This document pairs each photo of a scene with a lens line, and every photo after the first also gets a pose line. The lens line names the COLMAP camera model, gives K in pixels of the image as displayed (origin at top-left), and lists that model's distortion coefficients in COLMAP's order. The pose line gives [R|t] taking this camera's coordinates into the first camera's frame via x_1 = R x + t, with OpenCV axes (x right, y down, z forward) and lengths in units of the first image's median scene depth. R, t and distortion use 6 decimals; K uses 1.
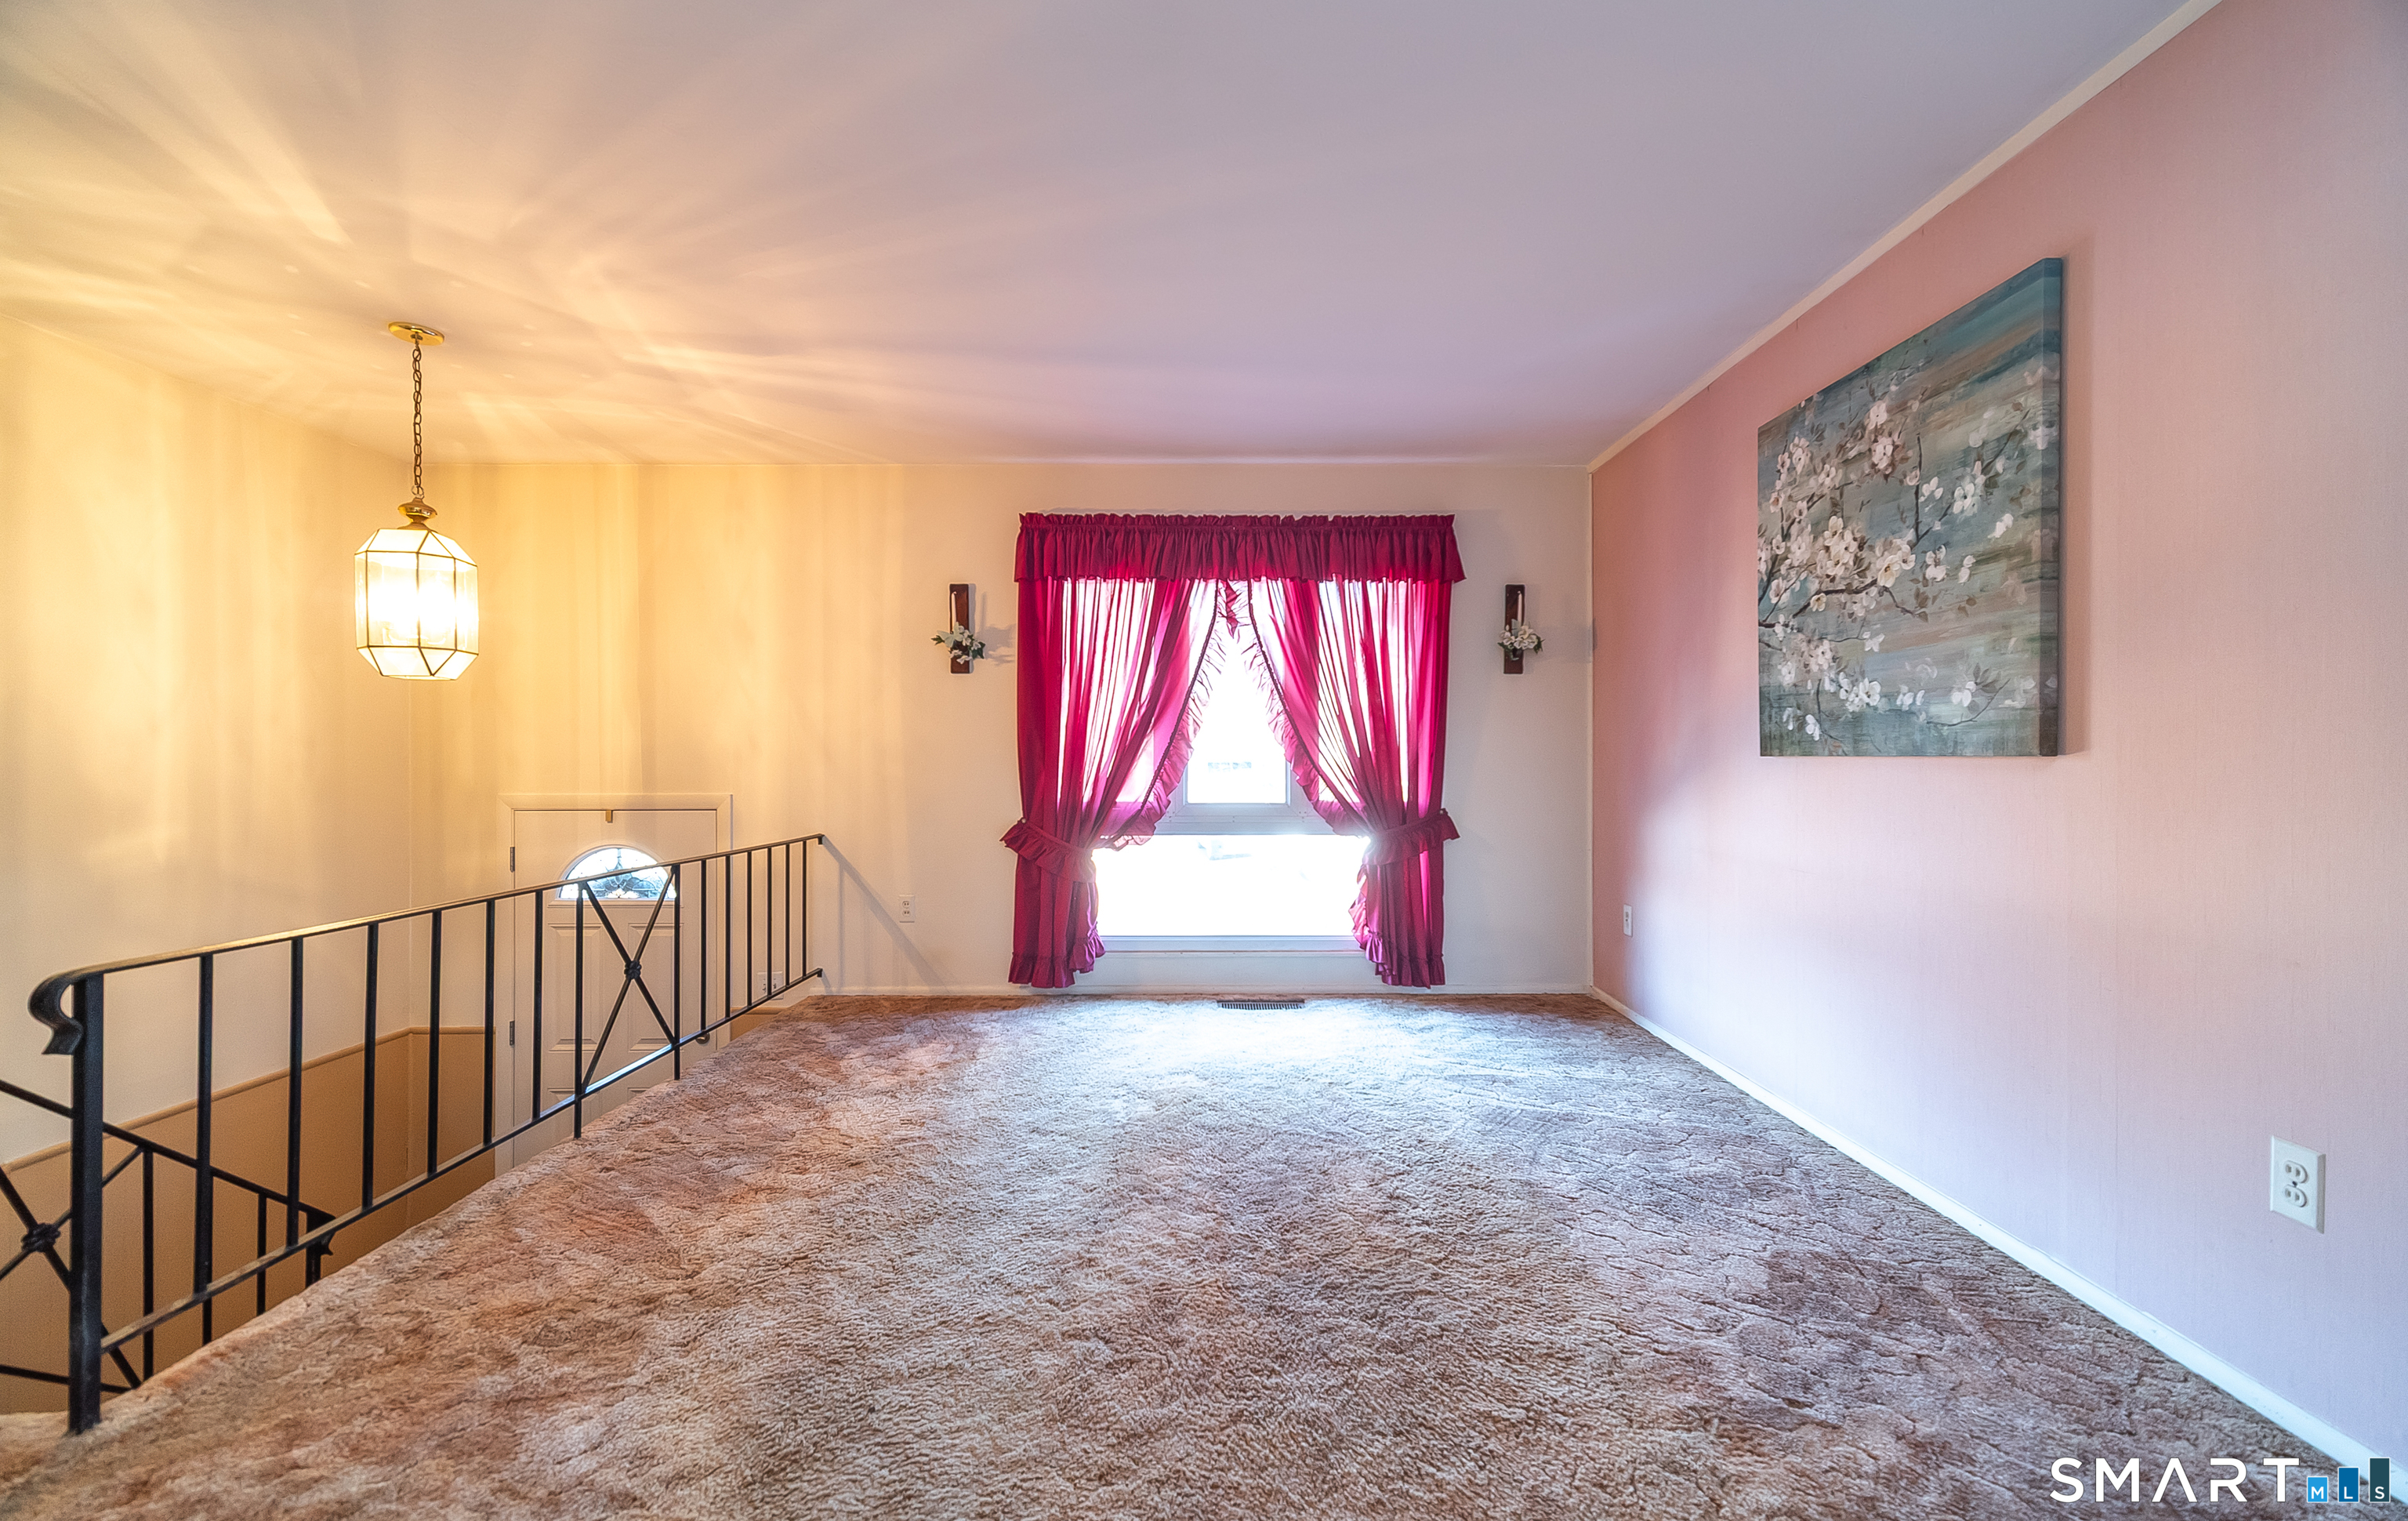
lens RADIAL K [[965.8, 0, 1204.0], [0, 965.8, 760.5], [0, 0, 1]] dist [0.000154, 0.000031]
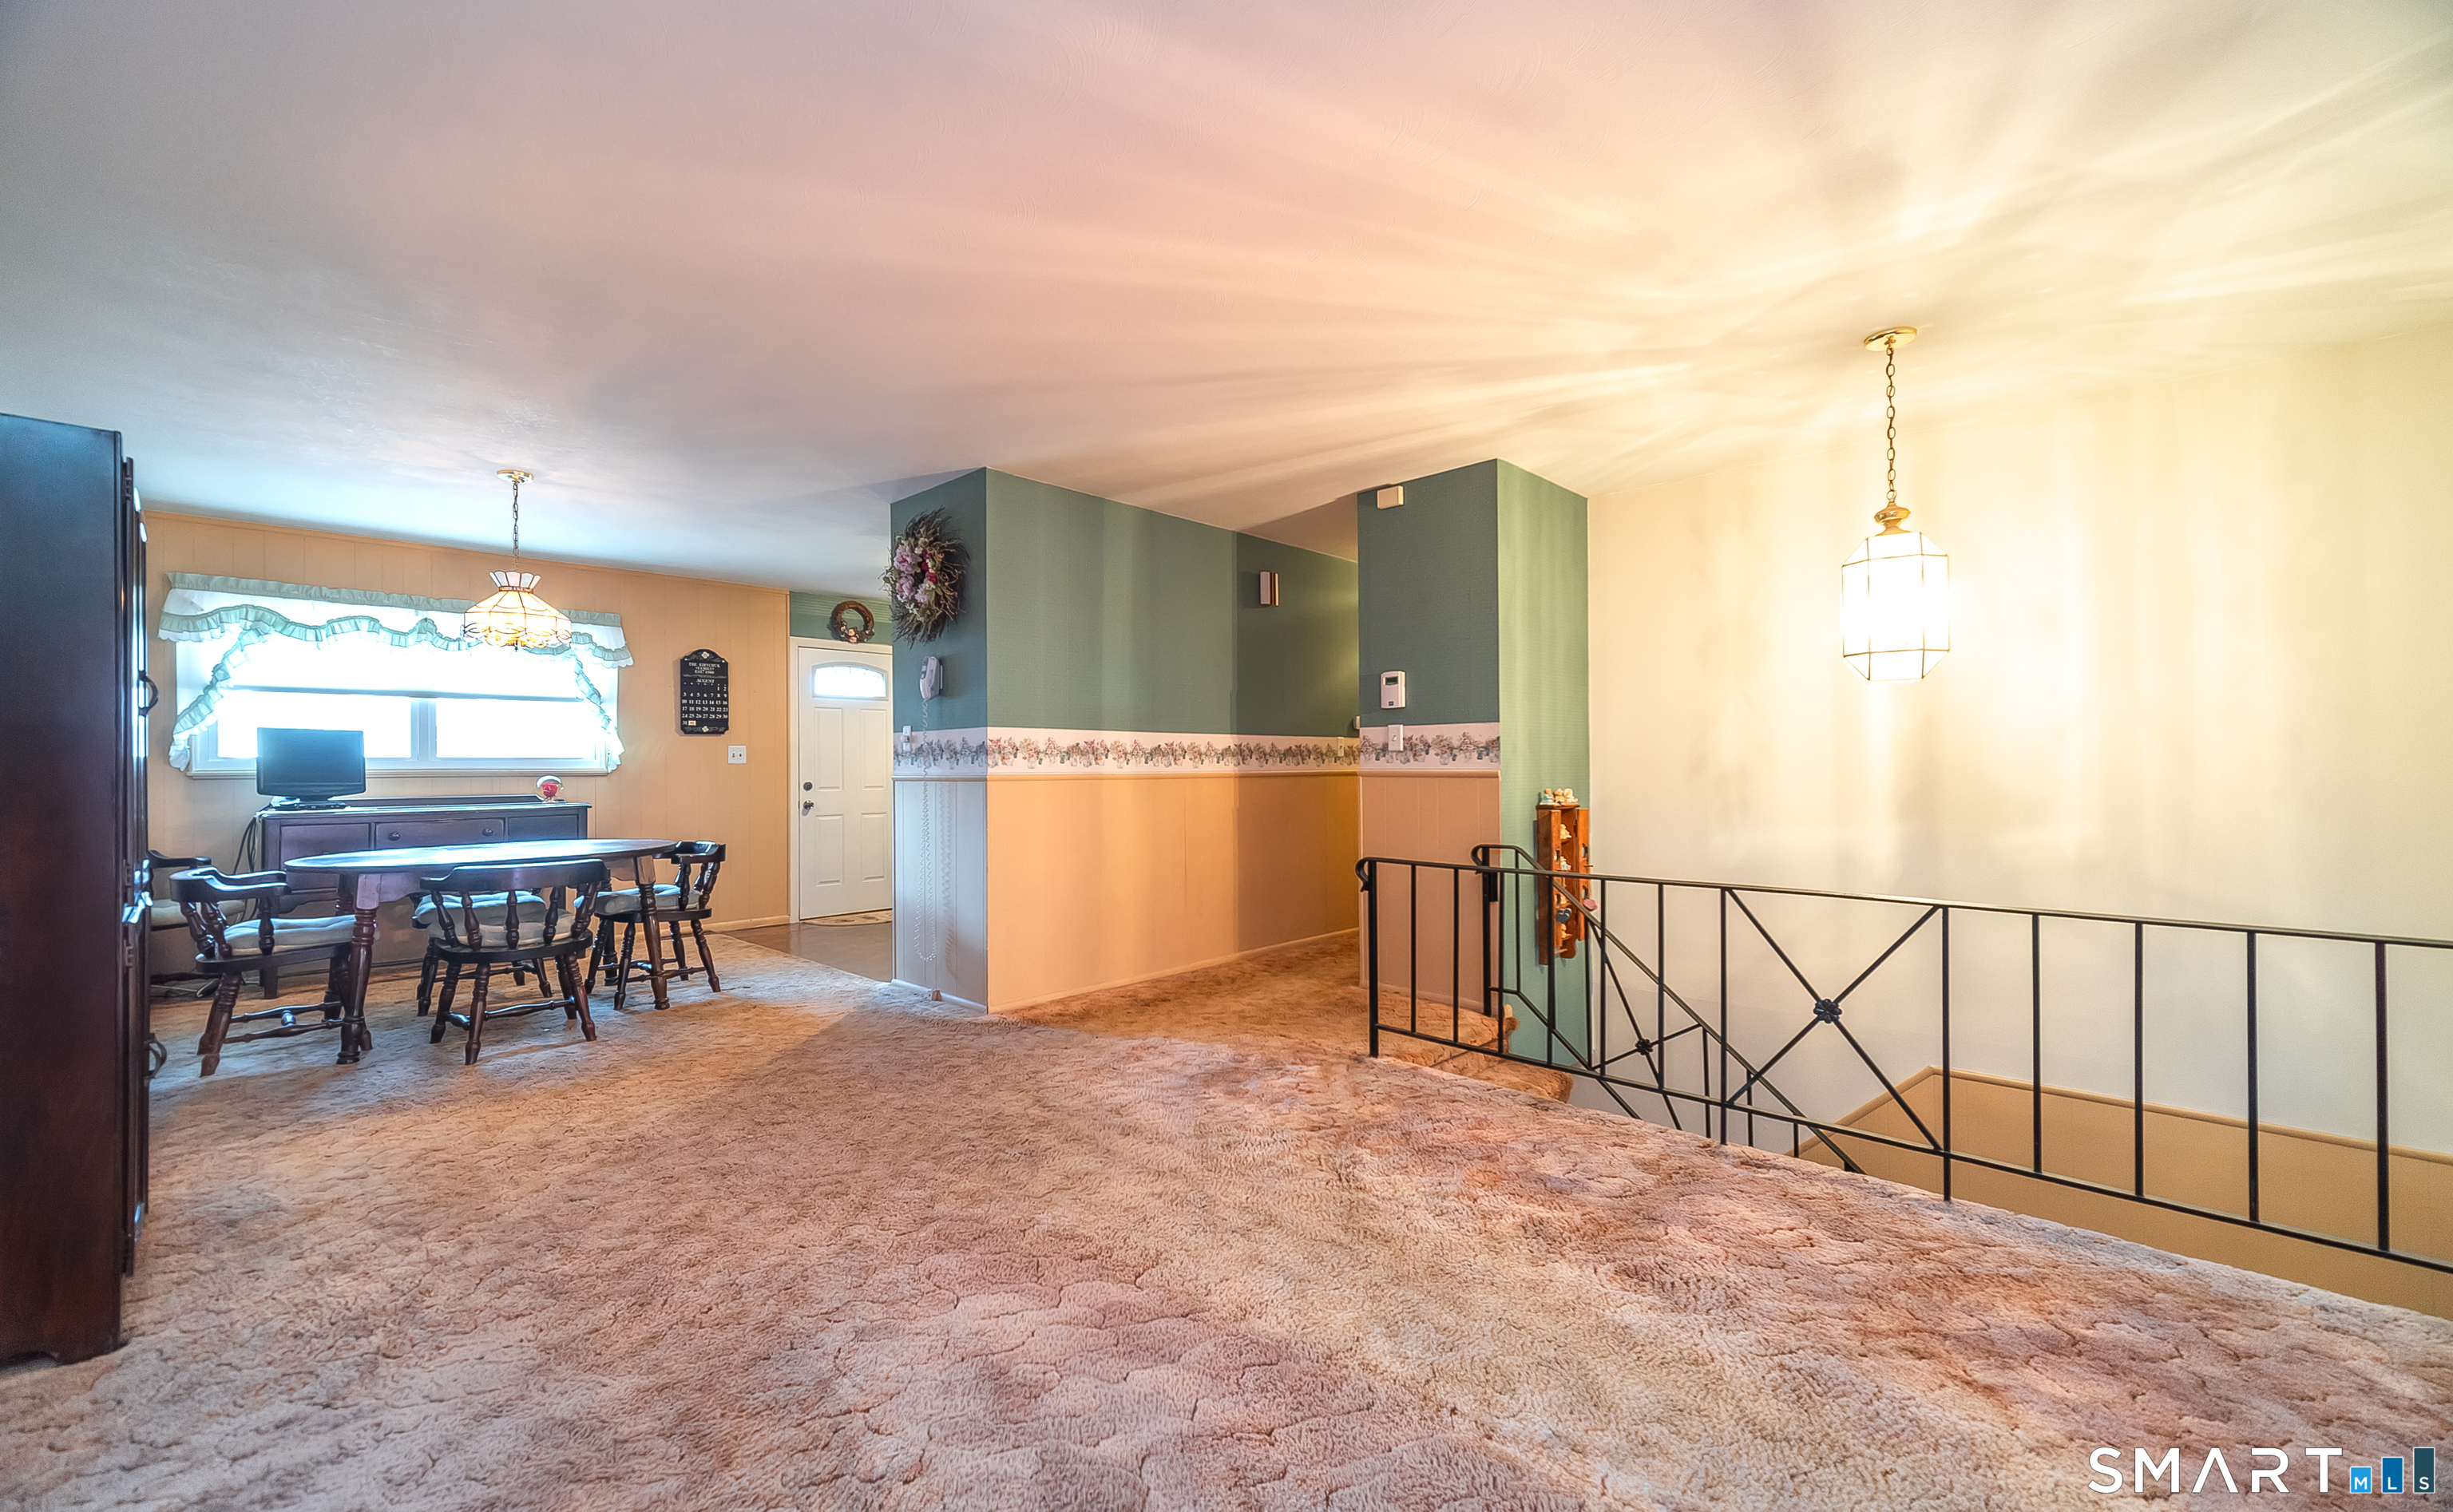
lens RADIAL K [[963.1, 0, 1189.6], [0, 963.1, 761.2], [0, 0, 1]] dist [0.000406, -0.000050]
pose [[-0.708189, 0.000977, -0.706022, 0.410300], [0.006495, 0.999966, -0.005130, -0.002379], [0.705993, -0.008219, -0.708171, 1.206399]]
